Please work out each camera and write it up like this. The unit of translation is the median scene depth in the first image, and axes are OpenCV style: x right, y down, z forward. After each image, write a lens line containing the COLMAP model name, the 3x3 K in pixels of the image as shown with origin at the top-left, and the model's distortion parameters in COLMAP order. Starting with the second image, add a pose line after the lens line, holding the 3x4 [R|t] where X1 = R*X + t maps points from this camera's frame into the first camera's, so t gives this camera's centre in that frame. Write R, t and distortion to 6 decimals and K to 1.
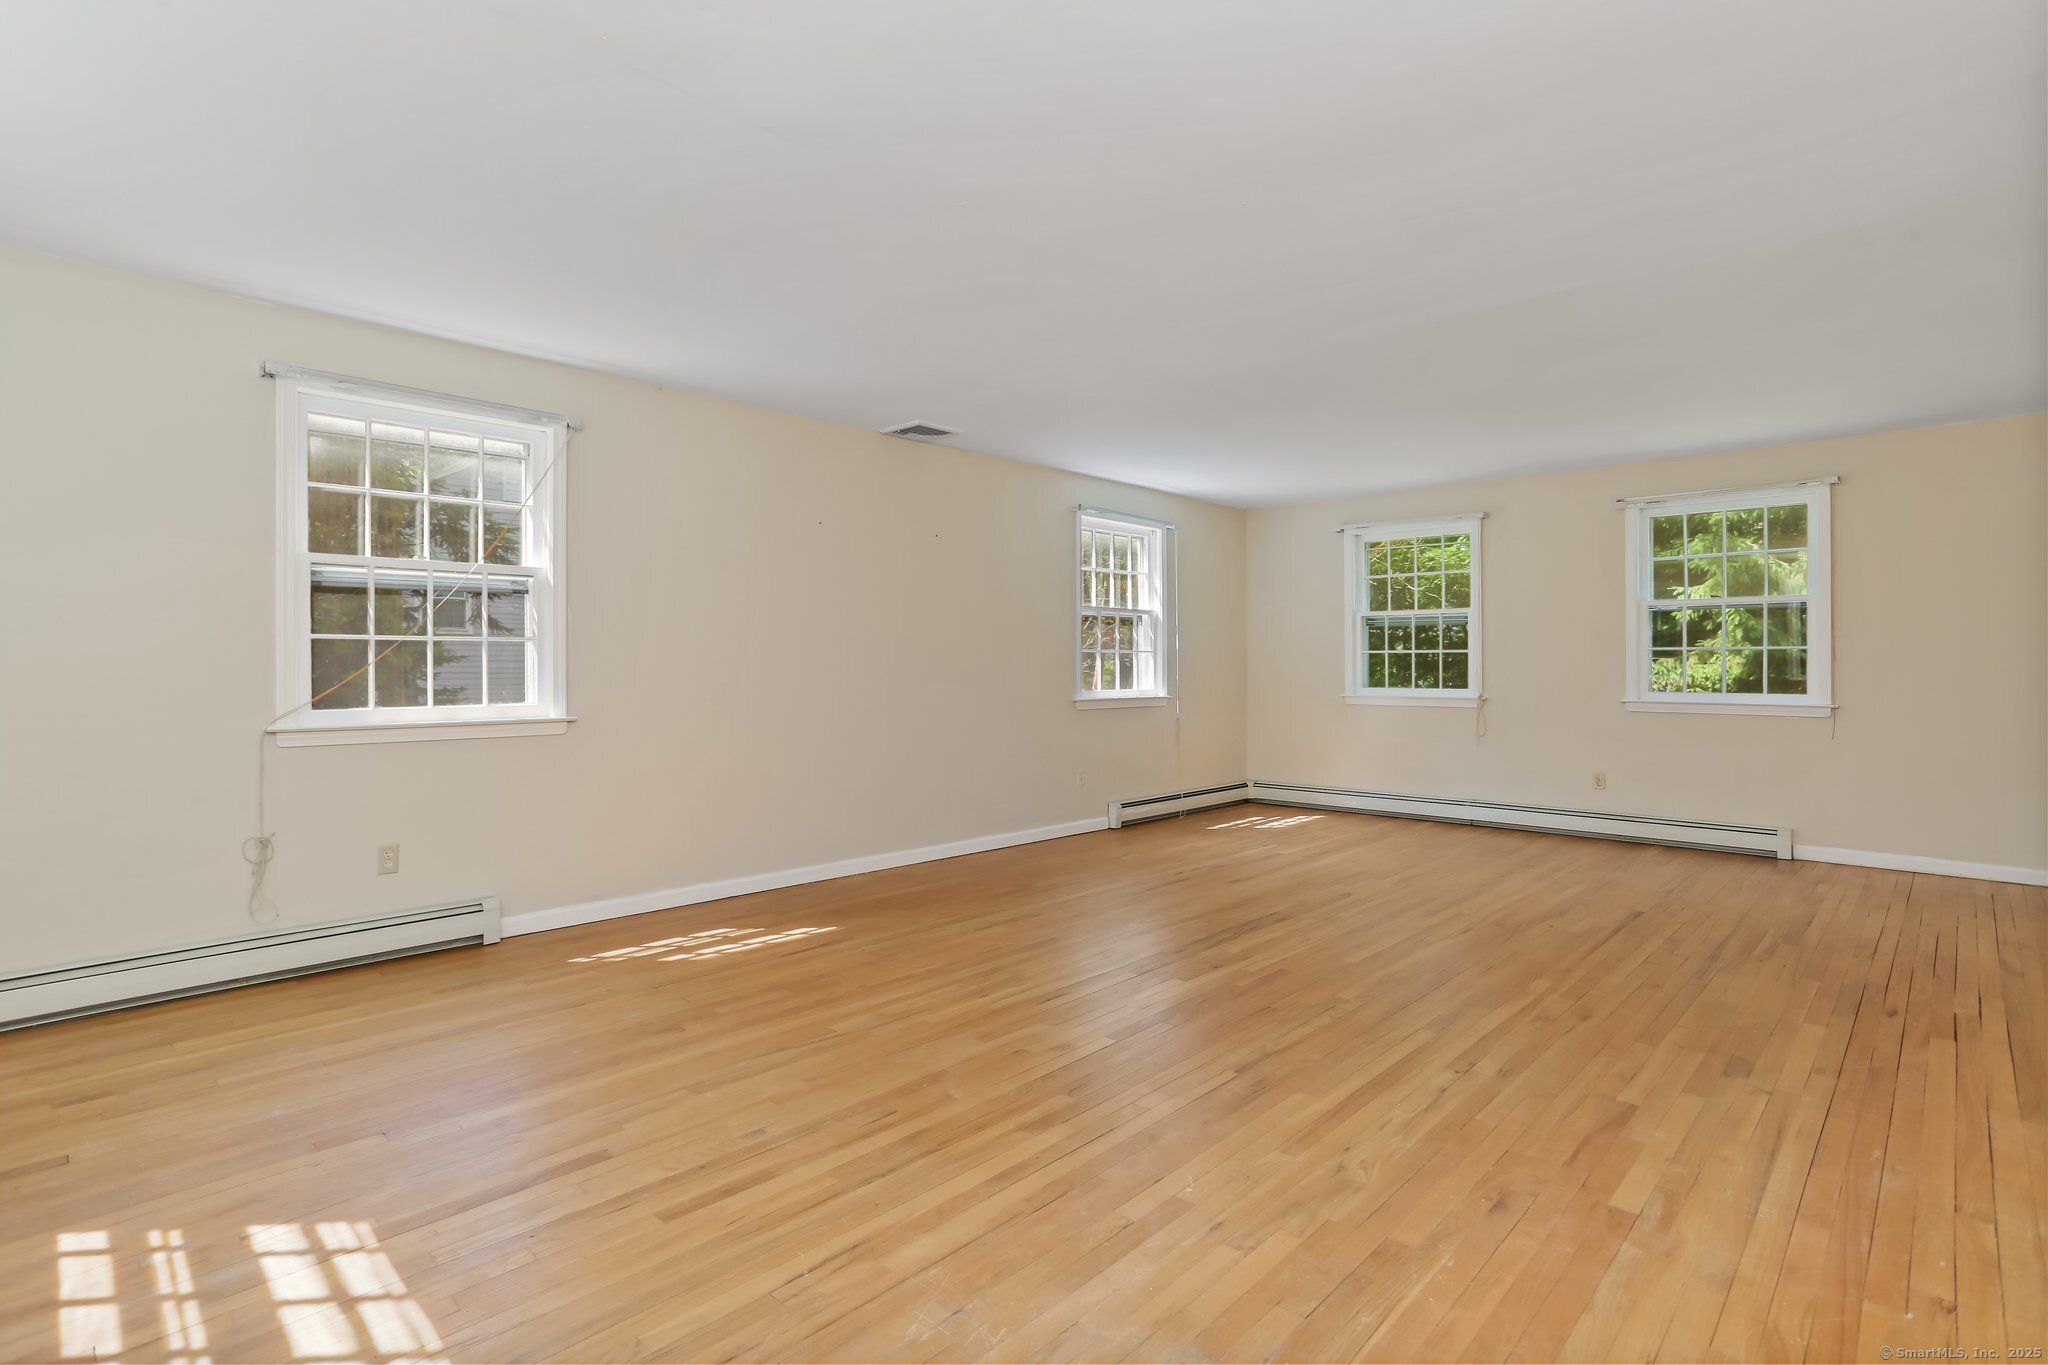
lens RADIAL K [[989.4, 0, 1027.7], [0, 989.4, 673.2], [0, 0, 1]] dist [-0.041488, 0.017713]
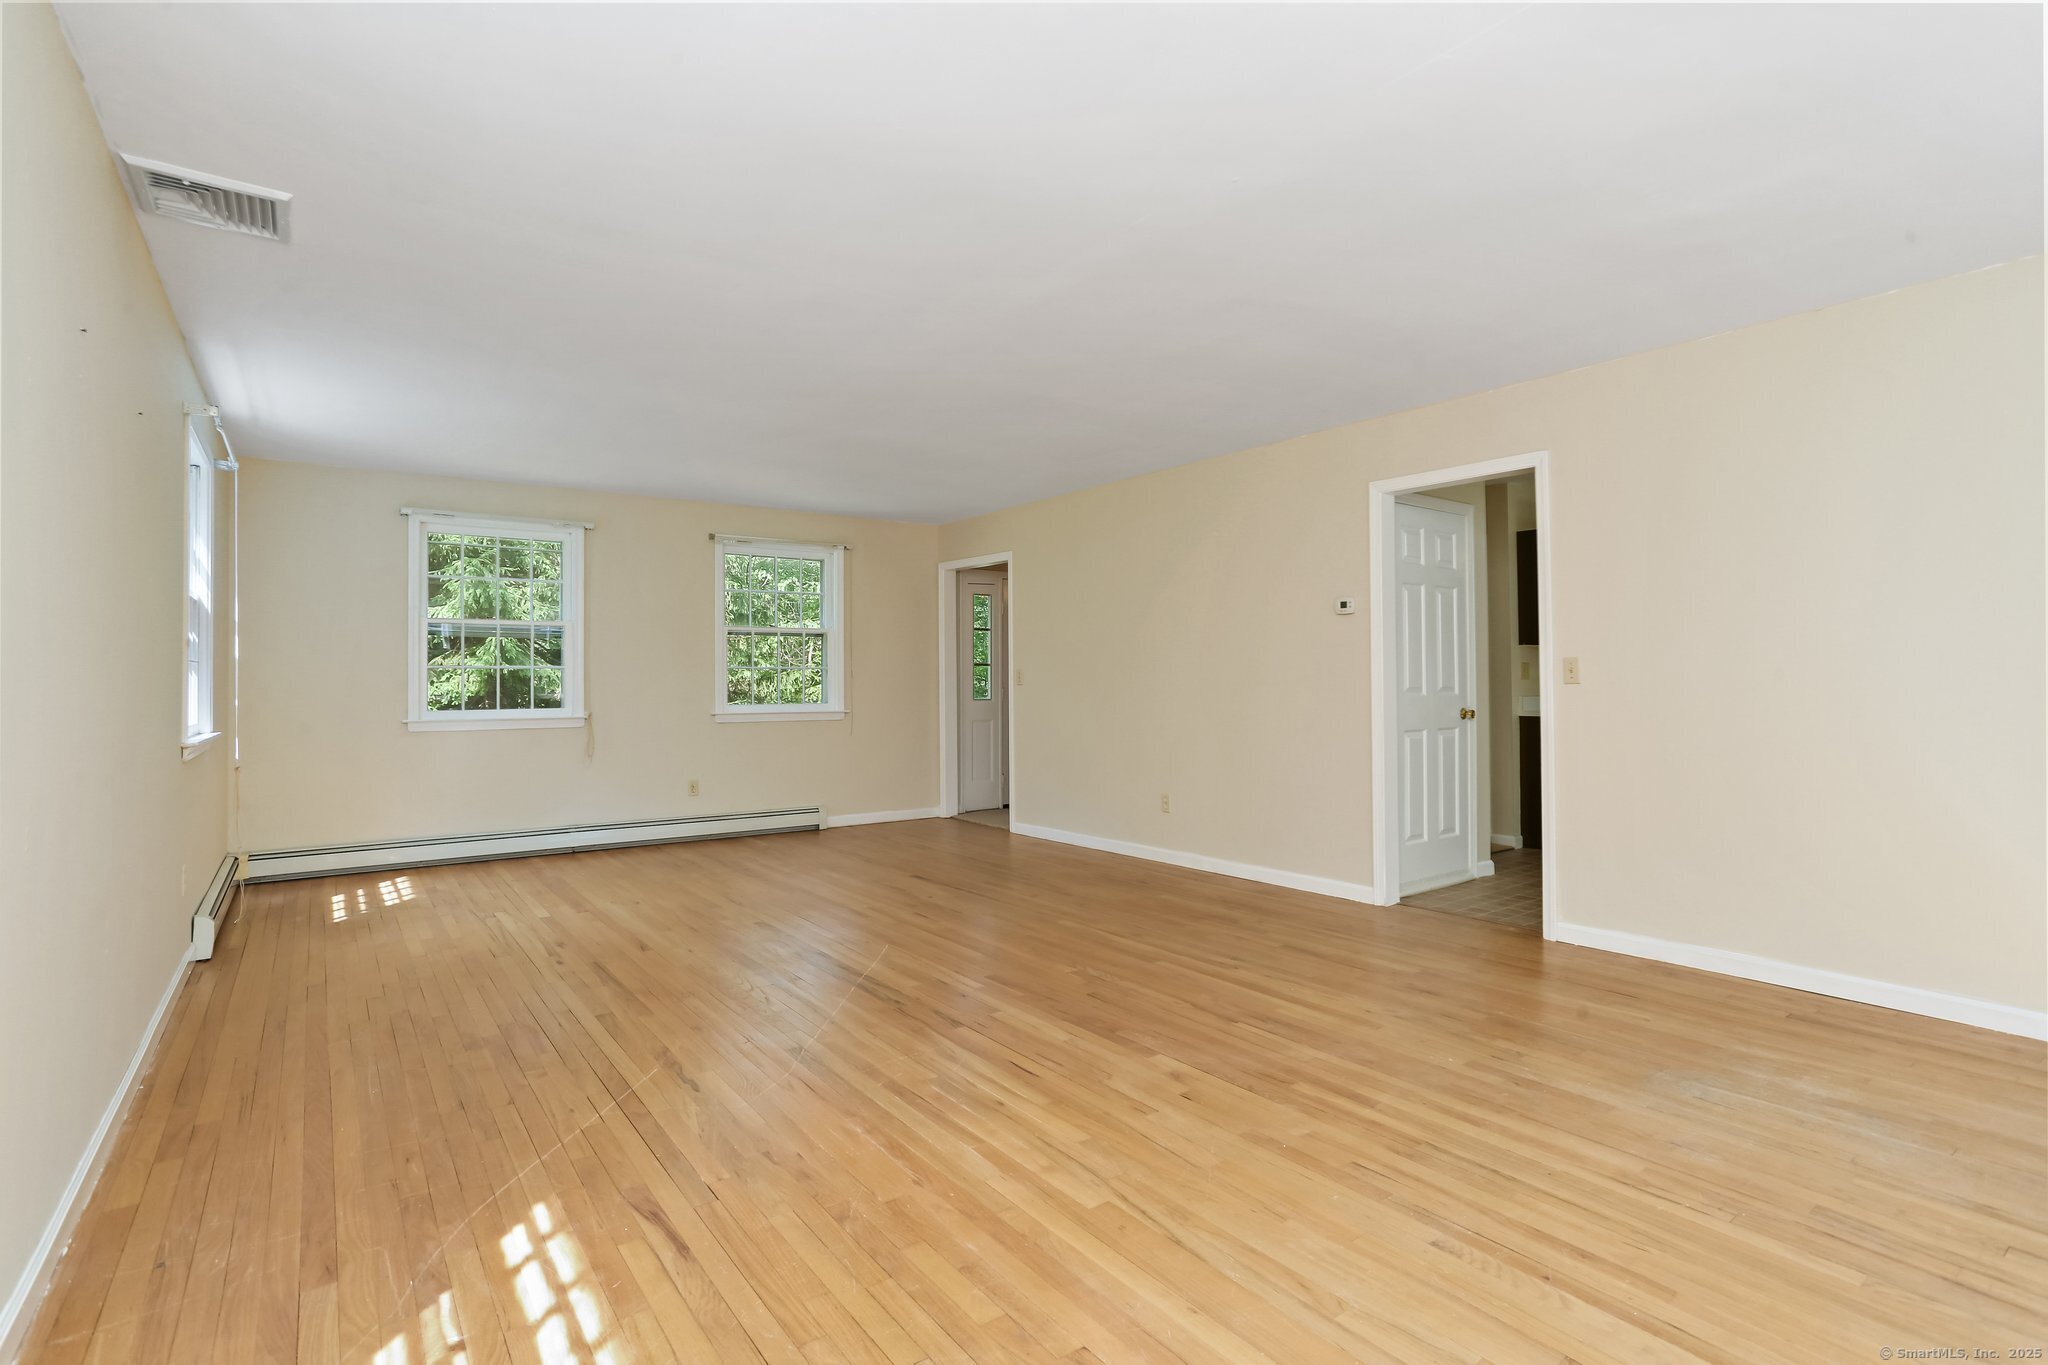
lens RADIAL K [[989.4, 0, 1032.2], [0, 989.4, 685.9], [0, 0, 1]] dist [-0.041488, 0.017713]
pose [[0.157018, -0.001560, 0.987595, -0.805208], [0.010291, 0.999947, -0.000057, 0.003608], [-0.987542, 0.010172, 0.157026, 0.865462]]
